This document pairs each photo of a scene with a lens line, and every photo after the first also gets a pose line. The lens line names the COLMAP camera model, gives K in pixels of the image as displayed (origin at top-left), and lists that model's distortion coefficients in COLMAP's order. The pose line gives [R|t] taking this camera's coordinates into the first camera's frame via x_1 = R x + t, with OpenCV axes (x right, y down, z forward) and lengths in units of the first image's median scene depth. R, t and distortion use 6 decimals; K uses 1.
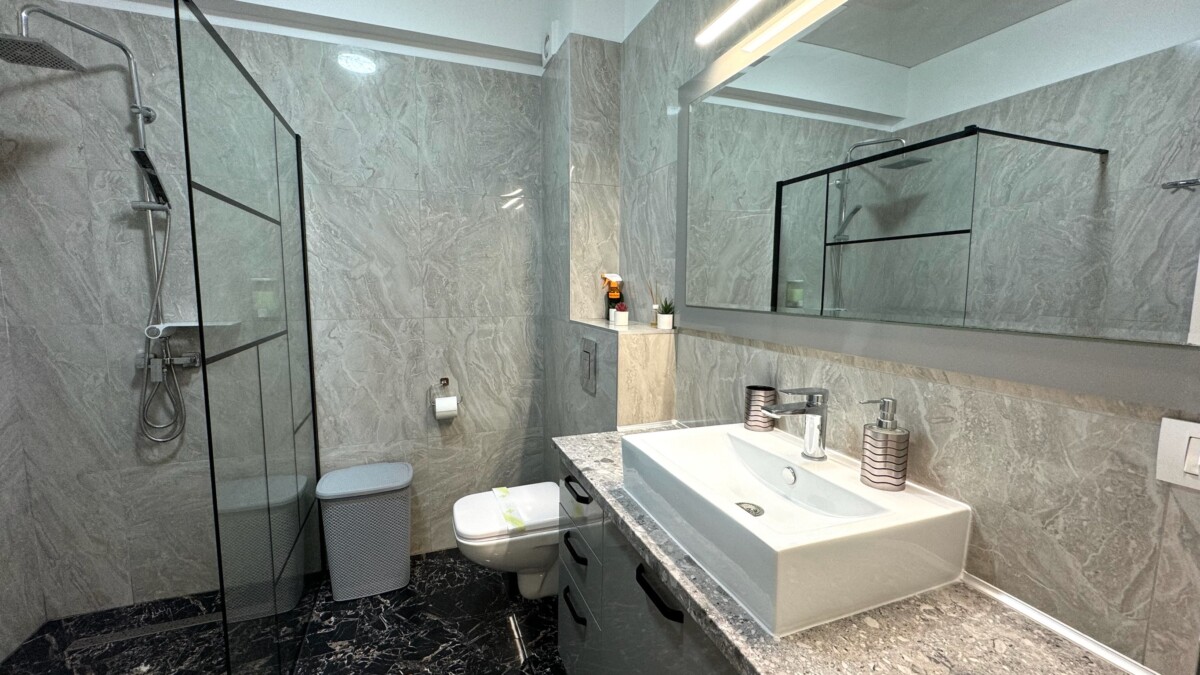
lens RADIAL K [[477.8, 0, 601.6], [0, 477.8, 338.0], [0, 0, 1]] dist [-0.004044, 0.000408]
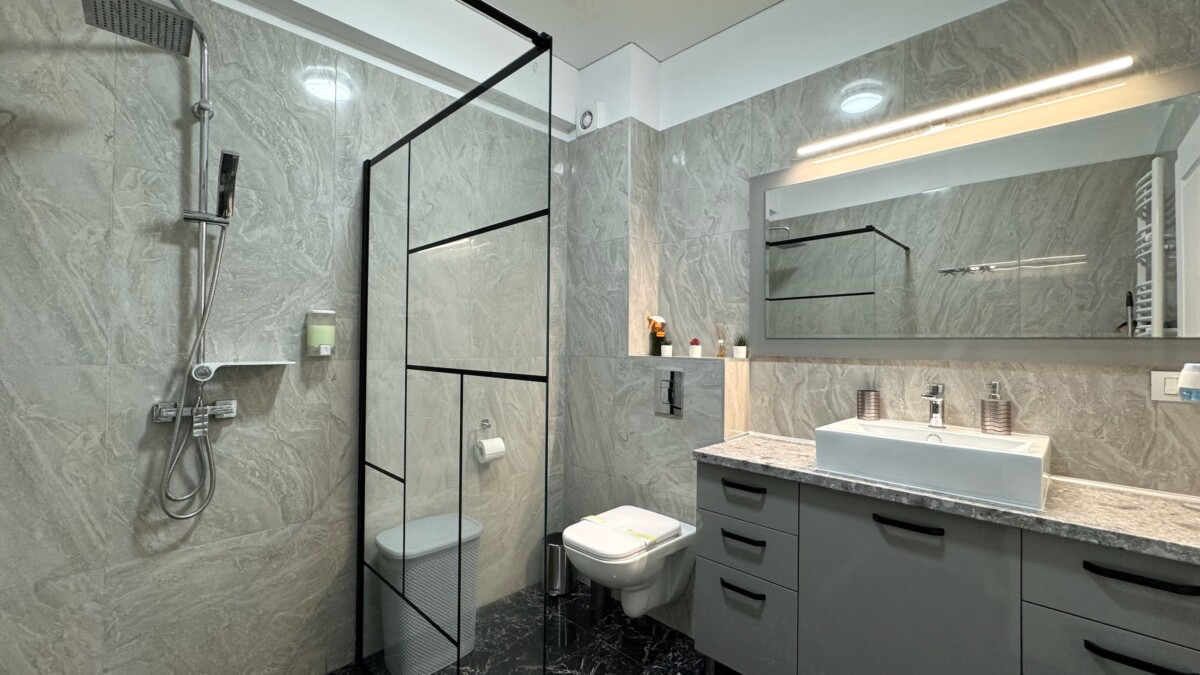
lens RADIAL K [[477.8, 0, 599.6], [0, 477.8, 338.5], [0, 0, 1]] dist [-0.004044, 0.000408]
pose [[0.911552, 0.004400, 0.411161, -0.663571], [0.043805, 0.993213, -0.107744, 0.045313], [-0.408845, 0.116225, 0.905173, 0.007487]]
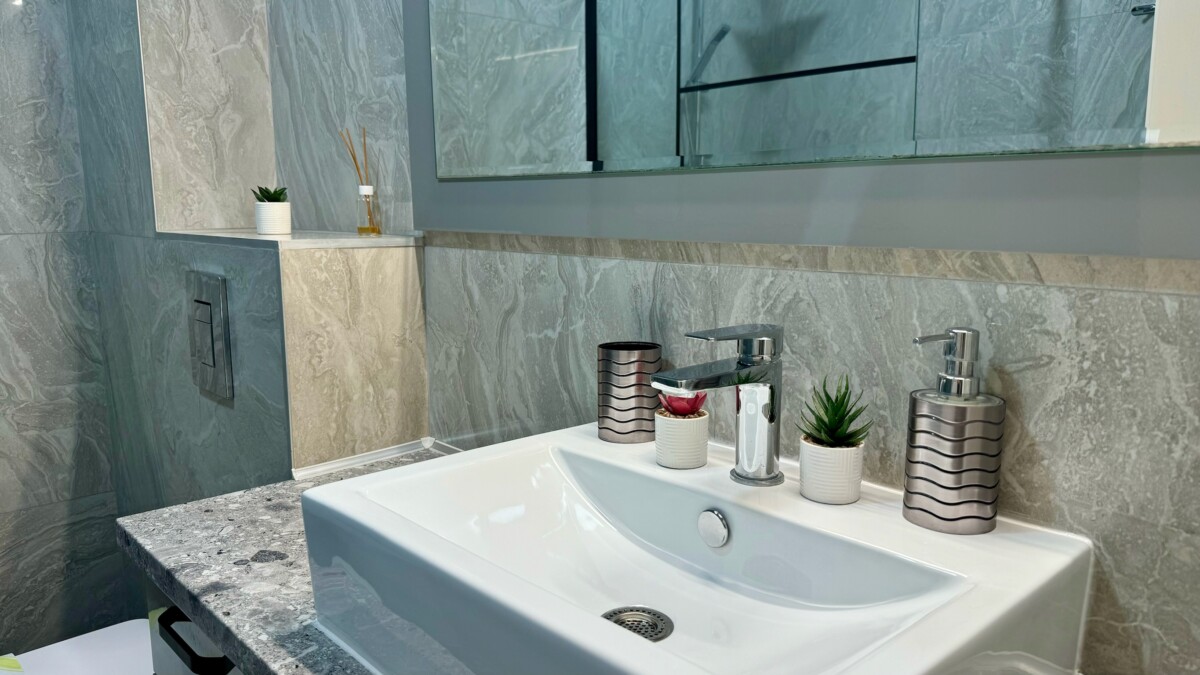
lens RADIAL K [[836.7, 0, 608.1], [0, 836.7, 346.2], [0, 0, 1]] dist [0.074113, -0.111264]
pose [[0.923496, -0.074038, 0.376395, 0.014652], [0.051944, 0.996296, 0.068526, 0.035598], [-0.380075, -0.043732, 0.923921, 0.182106]]
